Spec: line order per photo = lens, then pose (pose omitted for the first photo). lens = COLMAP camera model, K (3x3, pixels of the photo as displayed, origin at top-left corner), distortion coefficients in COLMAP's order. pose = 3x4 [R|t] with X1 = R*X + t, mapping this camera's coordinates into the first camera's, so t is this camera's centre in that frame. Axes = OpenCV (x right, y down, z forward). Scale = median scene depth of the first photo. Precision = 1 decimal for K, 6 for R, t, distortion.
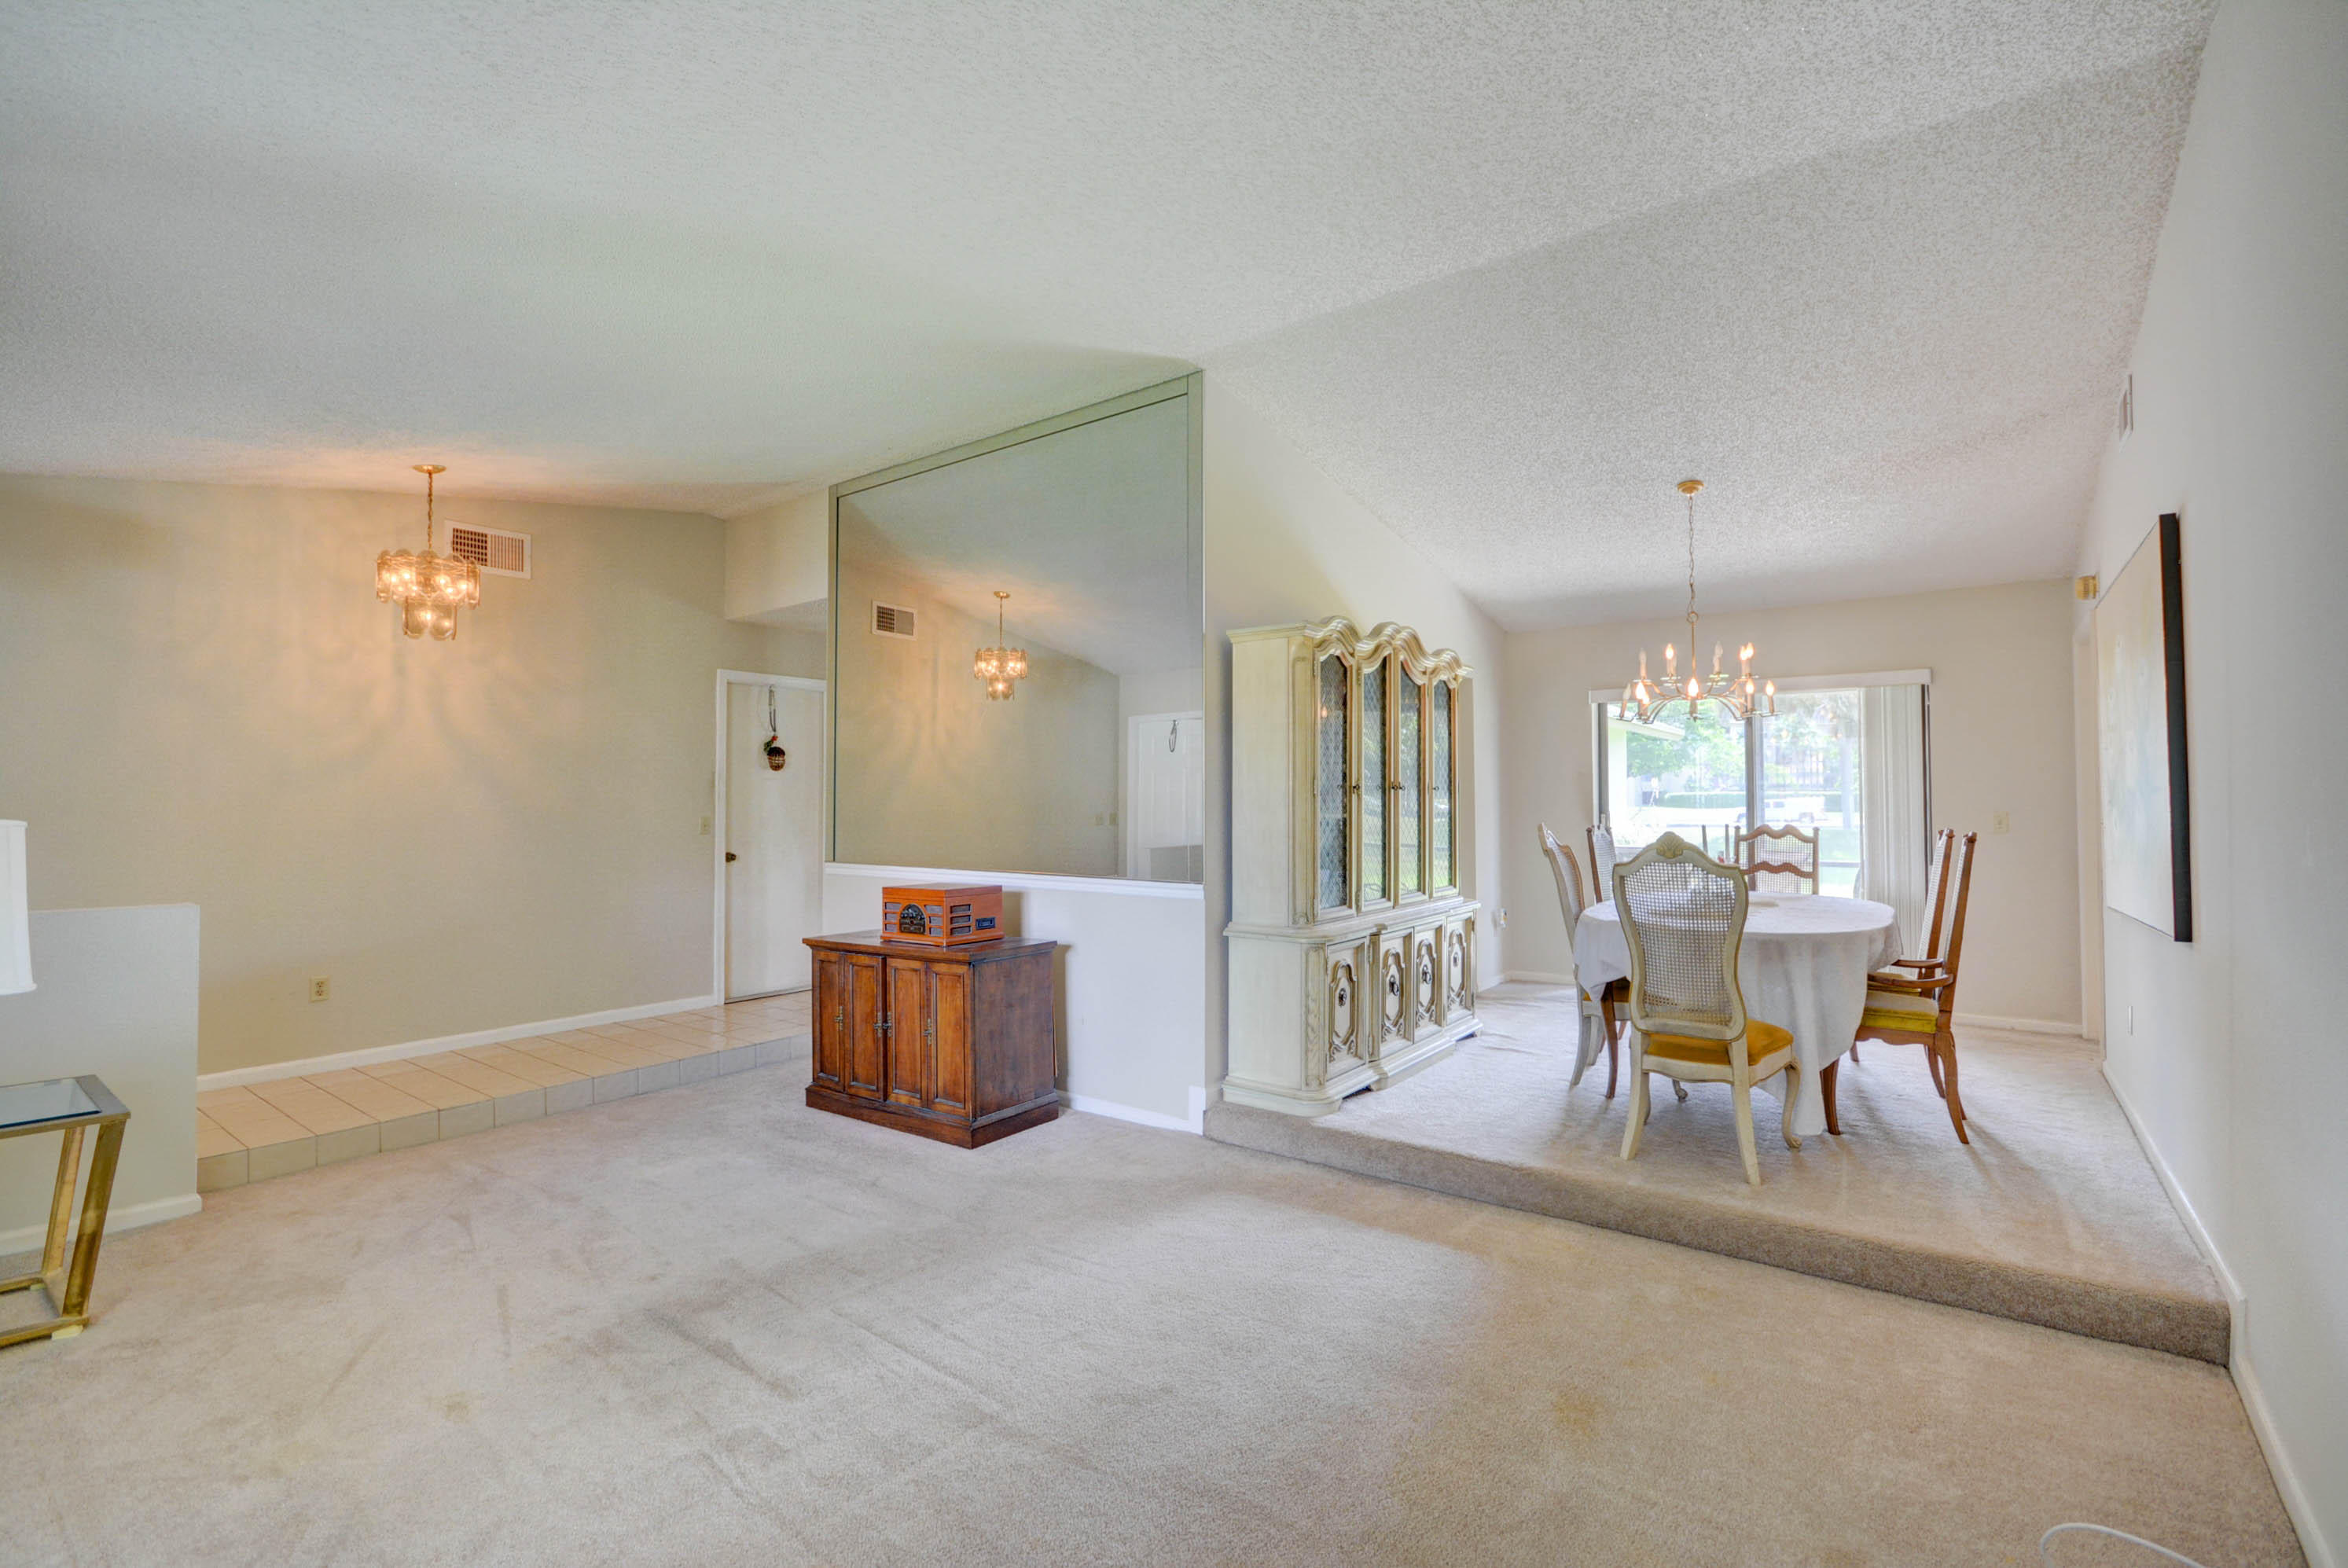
lens RADIAL K [[1032.0, 0, 1171.5], [0, 1032.0, 783.5], [0, 0, 1]] dist [0.003443, -0.009865]
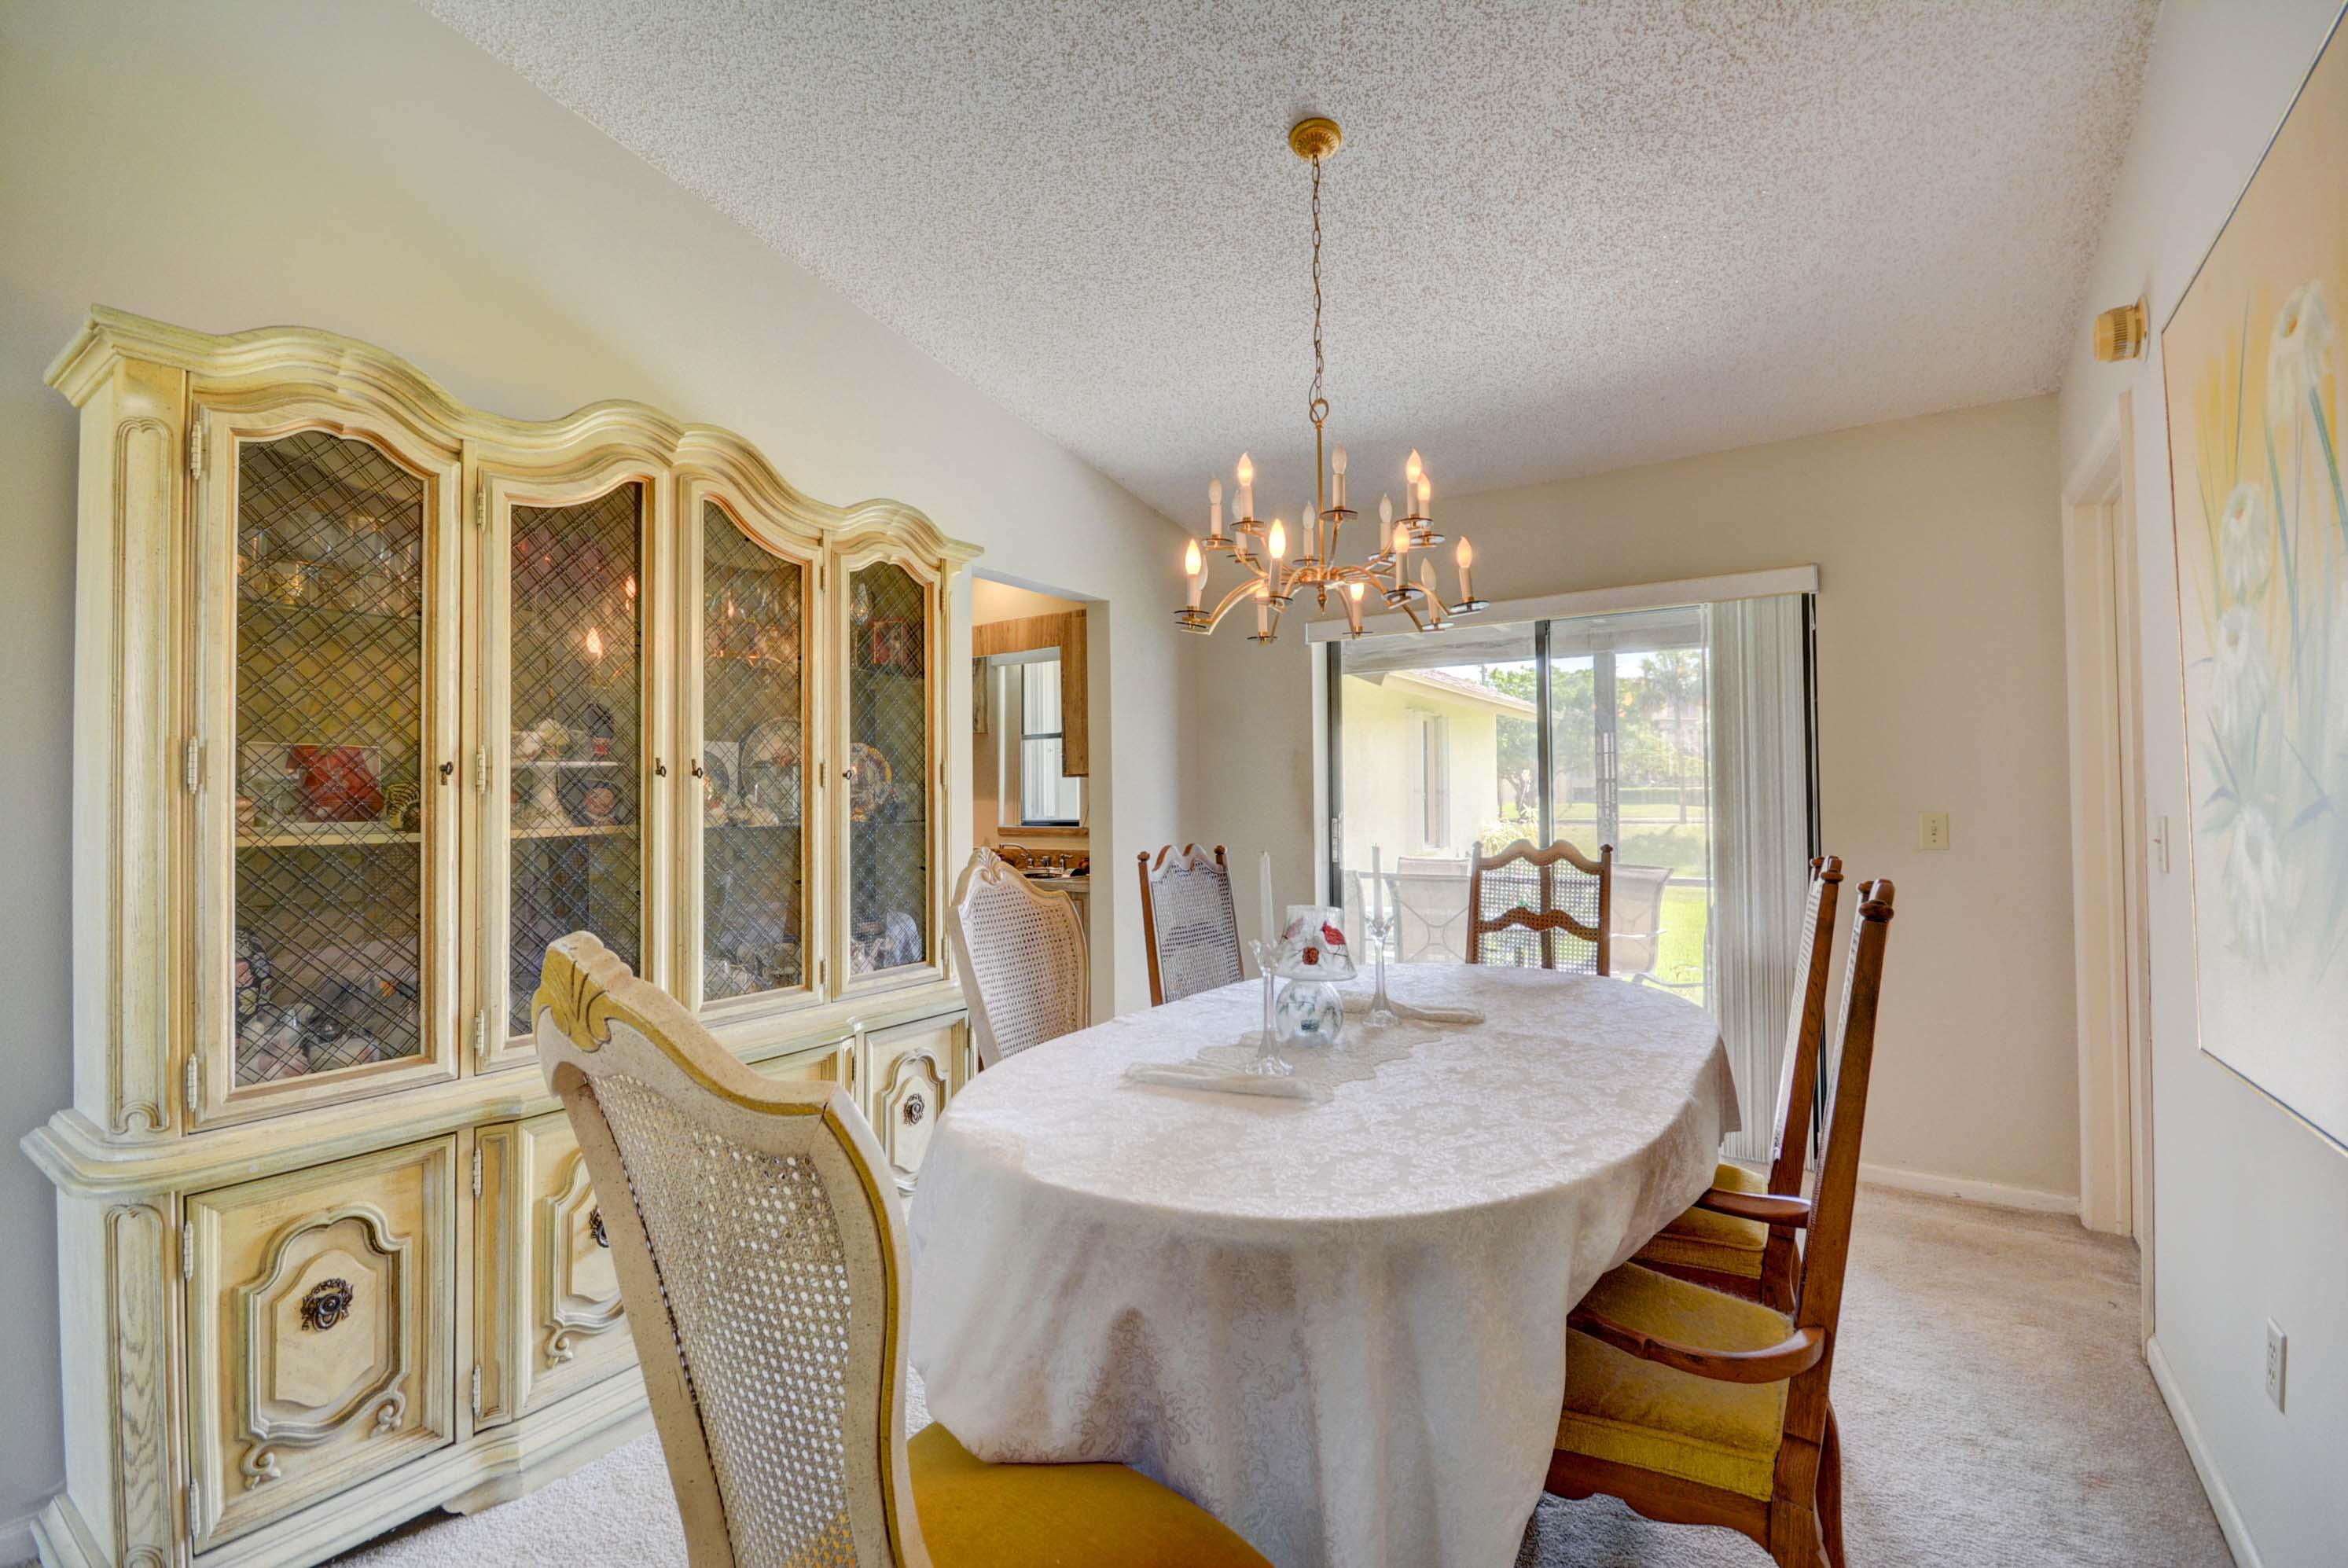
lens RADIAL K [[1032.0, 0, 1180.2], [0, 1032.0, 785.2], [0, 0, 1]] dist [0.003443, -0.009865]
pose [[0.998364, -0.004568, 0.056989, 0.437948], [0.004434, 0.999987, 0.002479, 0.011052], [-0.056999, -0.002222, 0.998372, 0.559970]]
